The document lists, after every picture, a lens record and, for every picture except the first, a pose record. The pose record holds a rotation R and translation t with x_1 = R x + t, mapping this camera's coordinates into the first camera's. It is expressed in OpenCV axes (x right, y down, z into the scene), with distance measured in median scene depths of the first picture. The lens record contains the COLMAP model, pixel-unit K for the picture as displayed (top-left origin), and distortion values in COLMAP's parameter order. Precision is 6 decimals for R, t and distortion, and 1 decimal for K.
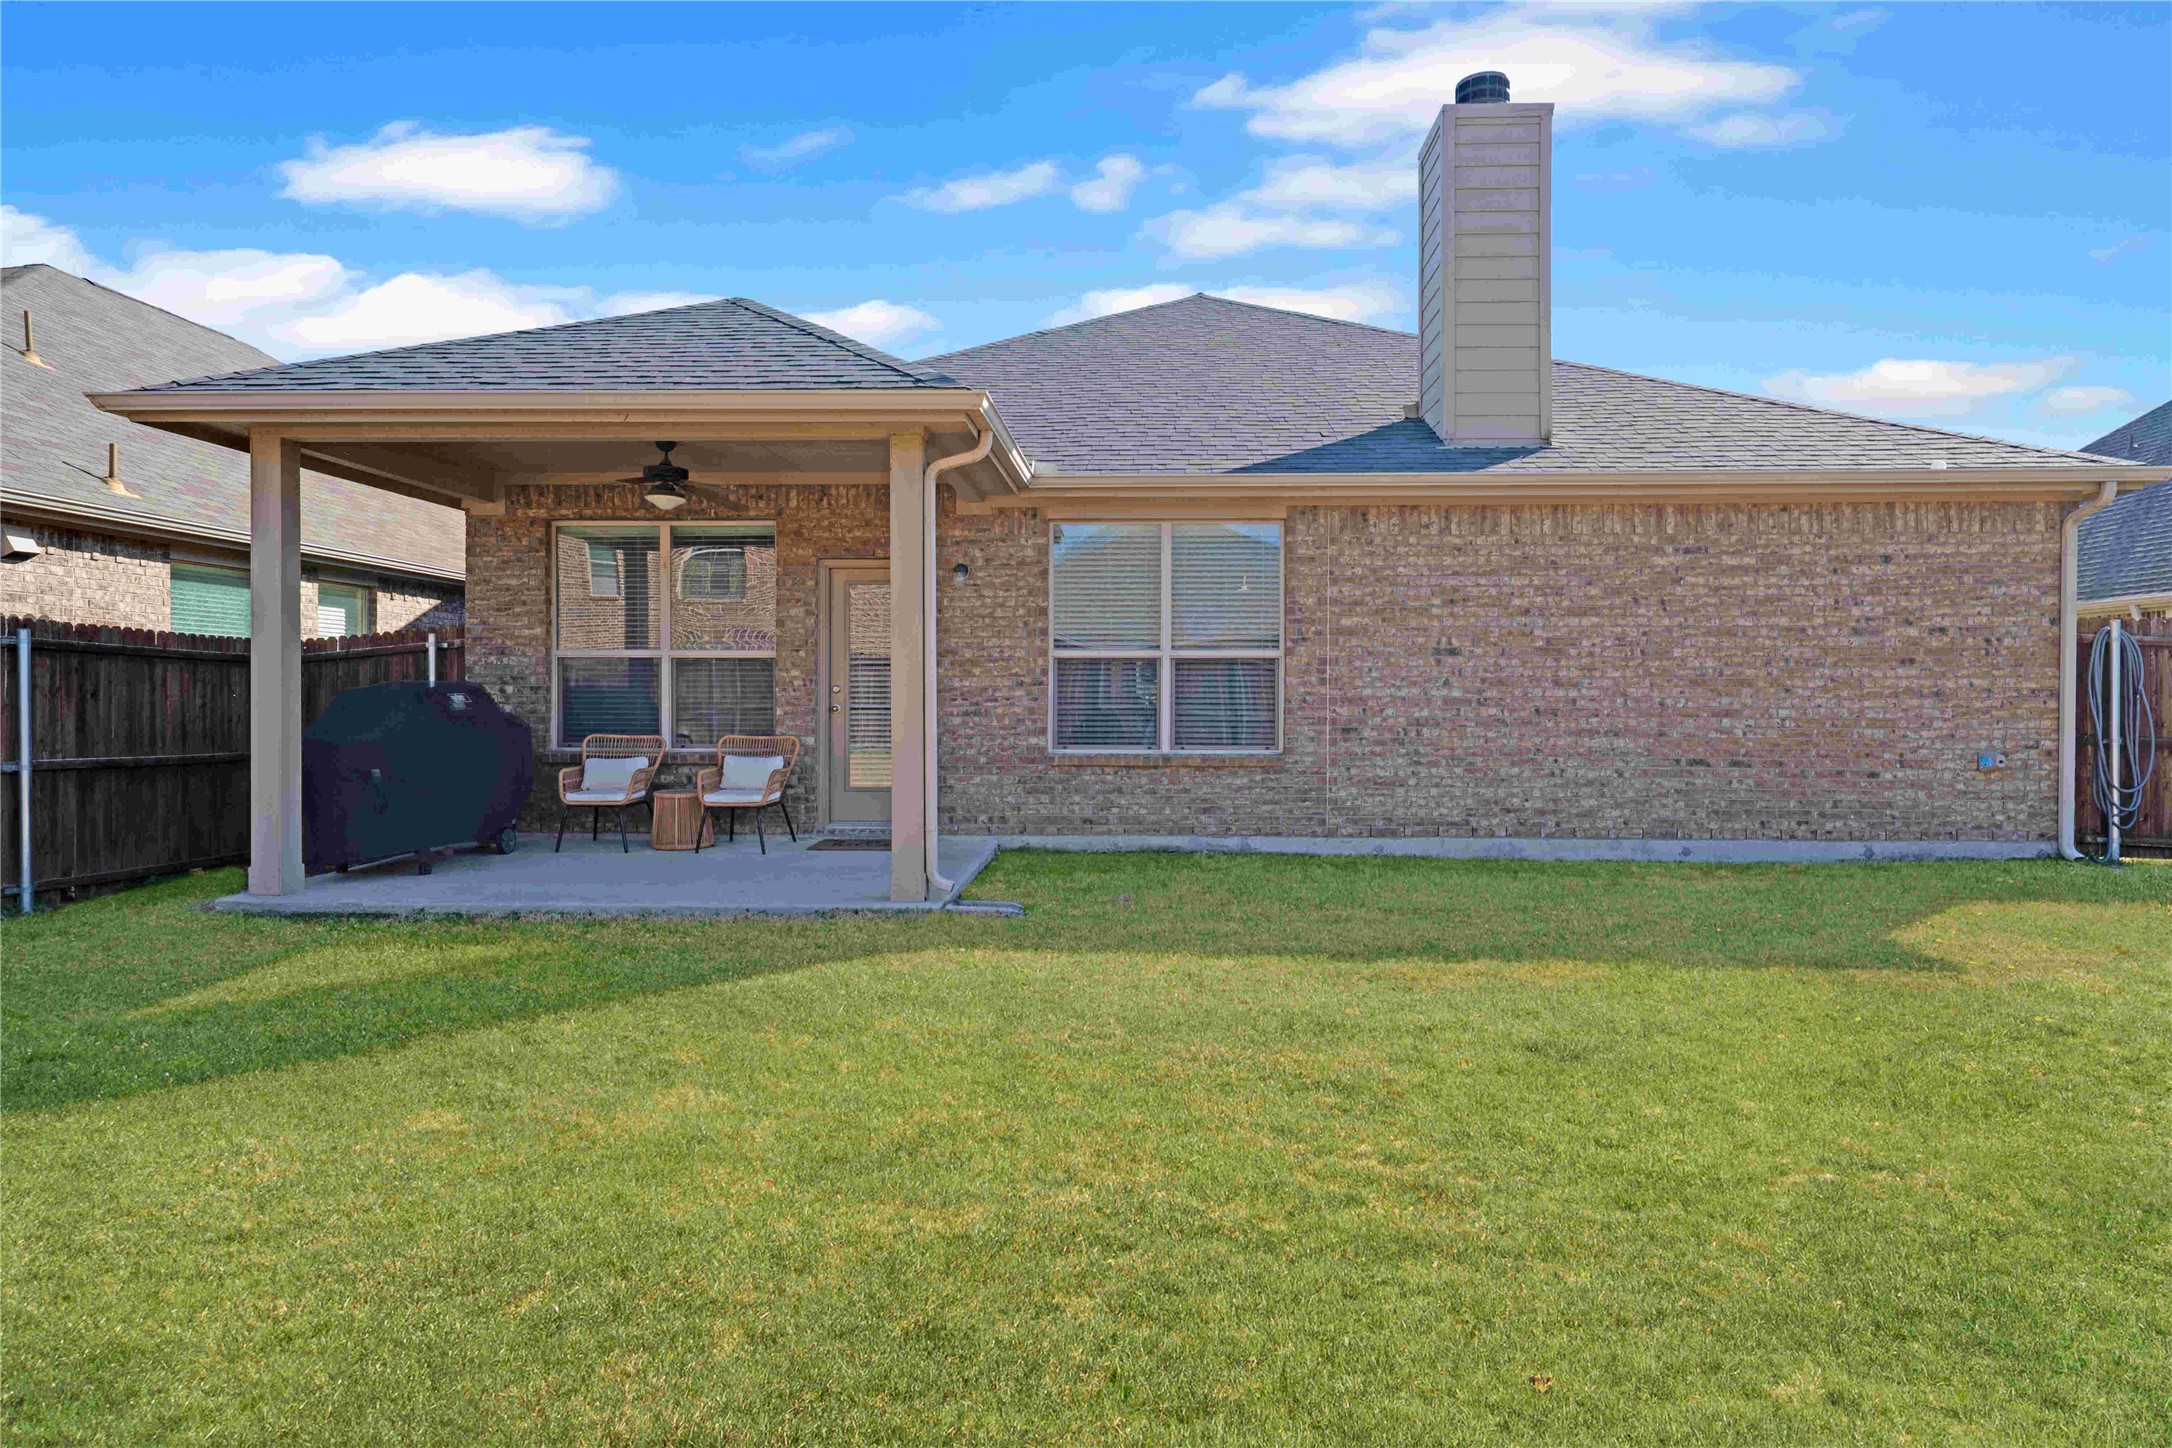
lens RADIAL K [[1174.8, 0, 1089.3], [0, 1174.8, 723.8], [0, 0, 1]] dist [0.005291, -0.000568]
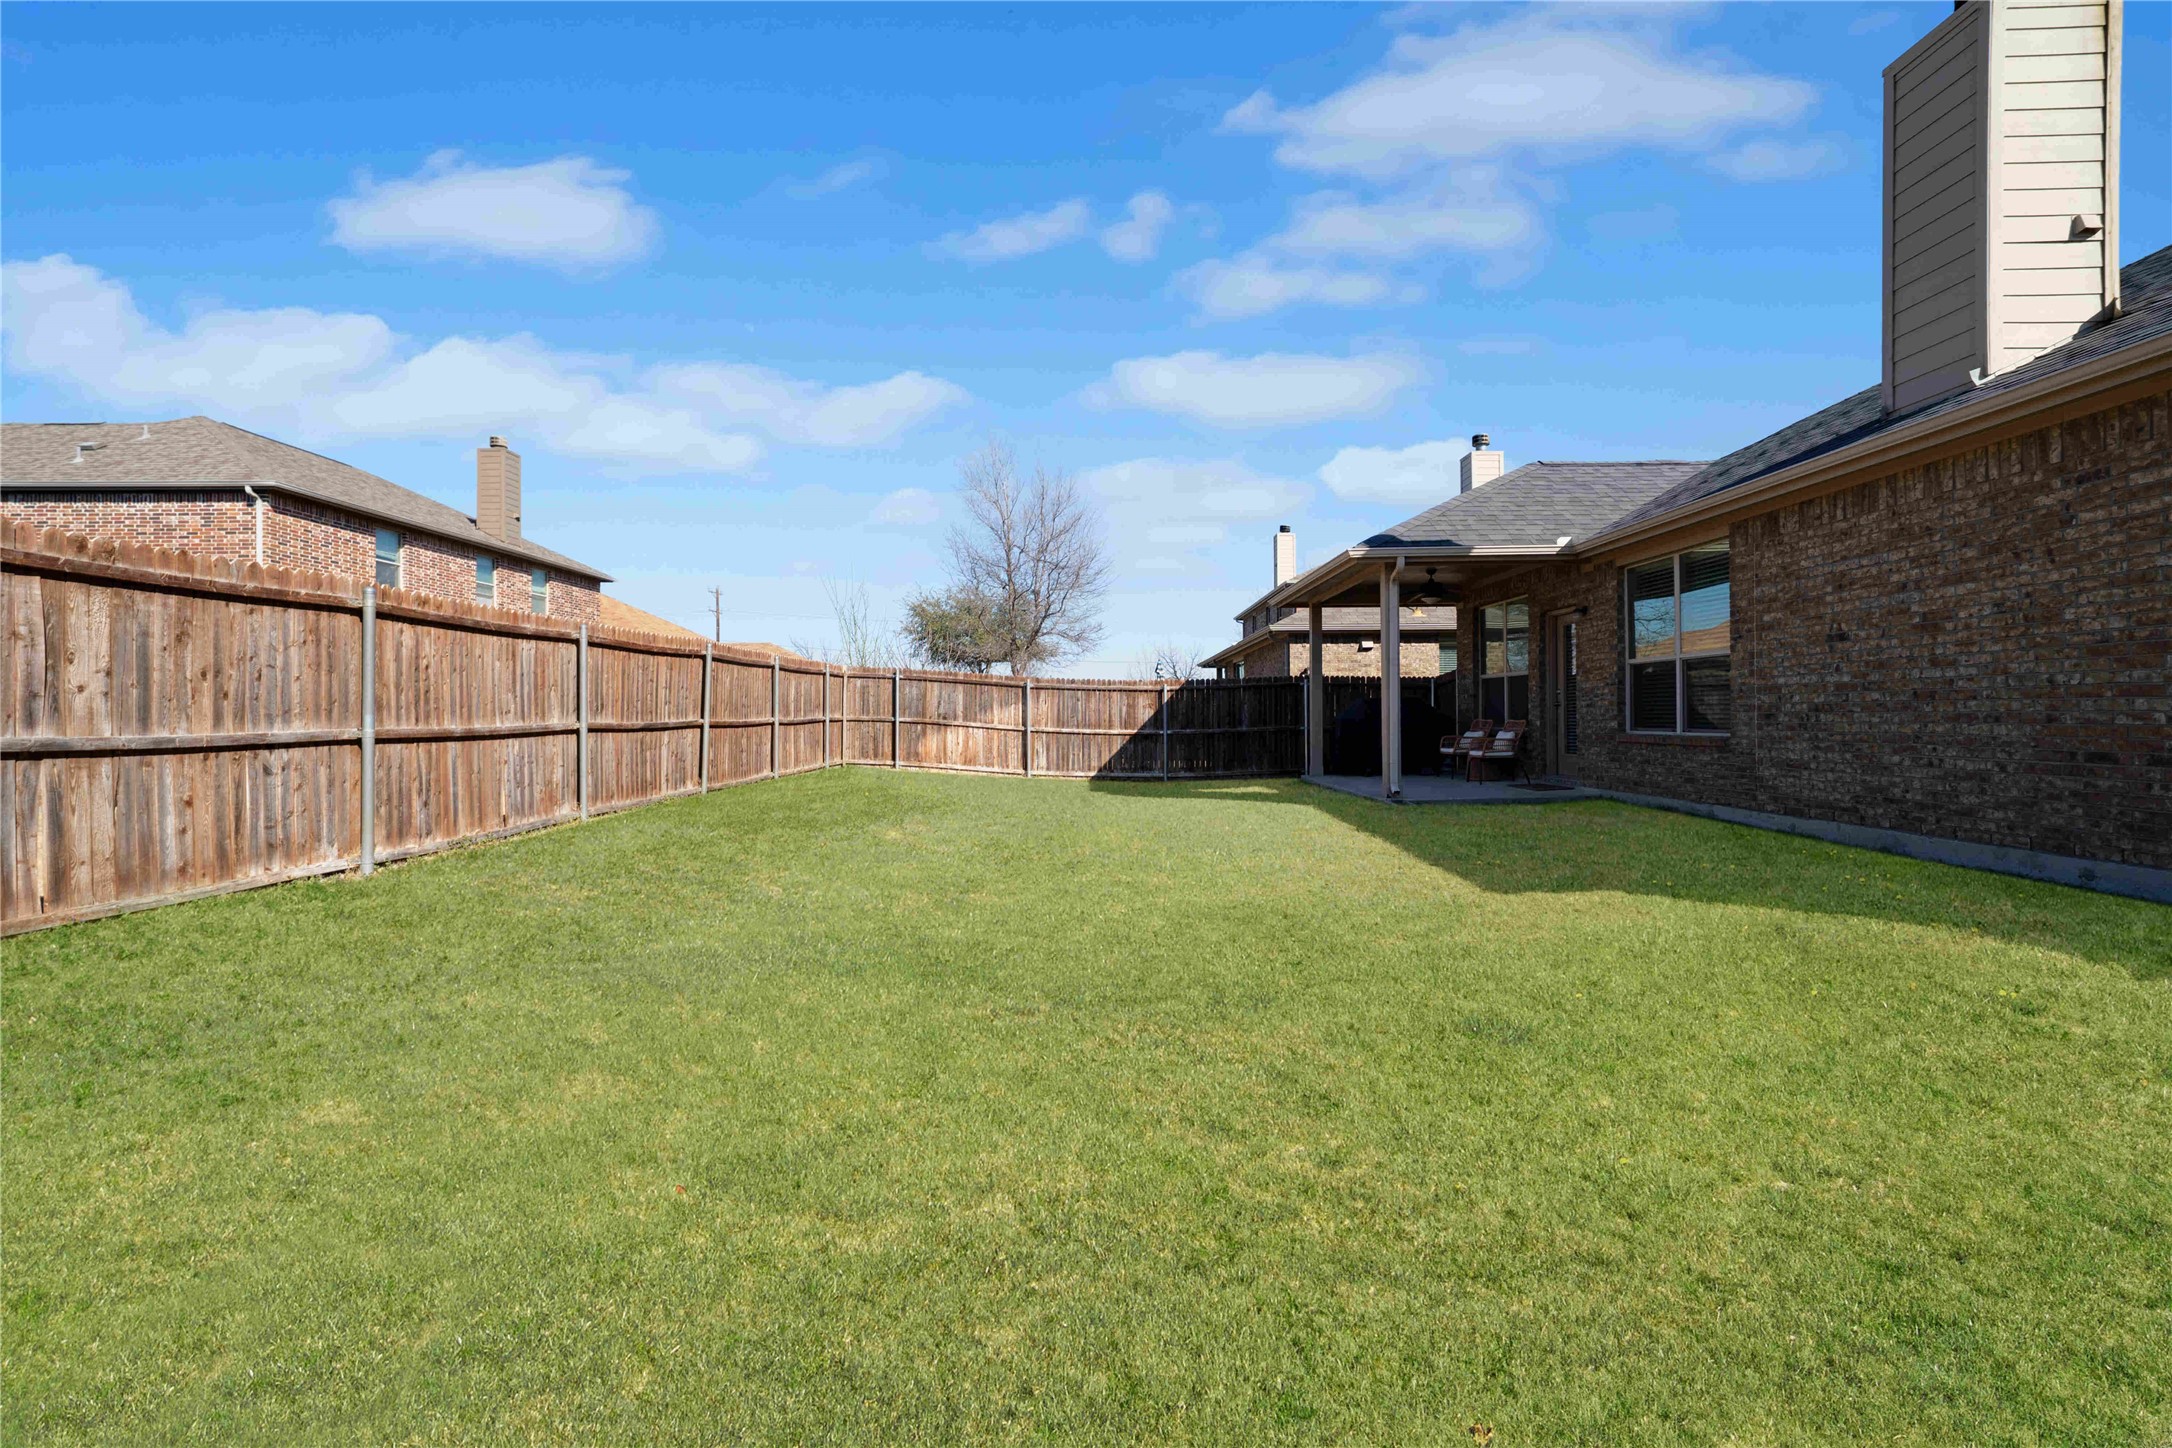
lens RADIAL K [[1003.0, 0, 1081.6], [0, 1003.0, 721.9], [0, 0, 1]] dist [-0.002286, -0.000326]
pose [[0.005549, 0.002241, -0.999982, 1.153351], [-0.006244, 0.999978, 0.002206, 0.012924], [0.999965, 0.006231, 0.005563, 0.348389]]
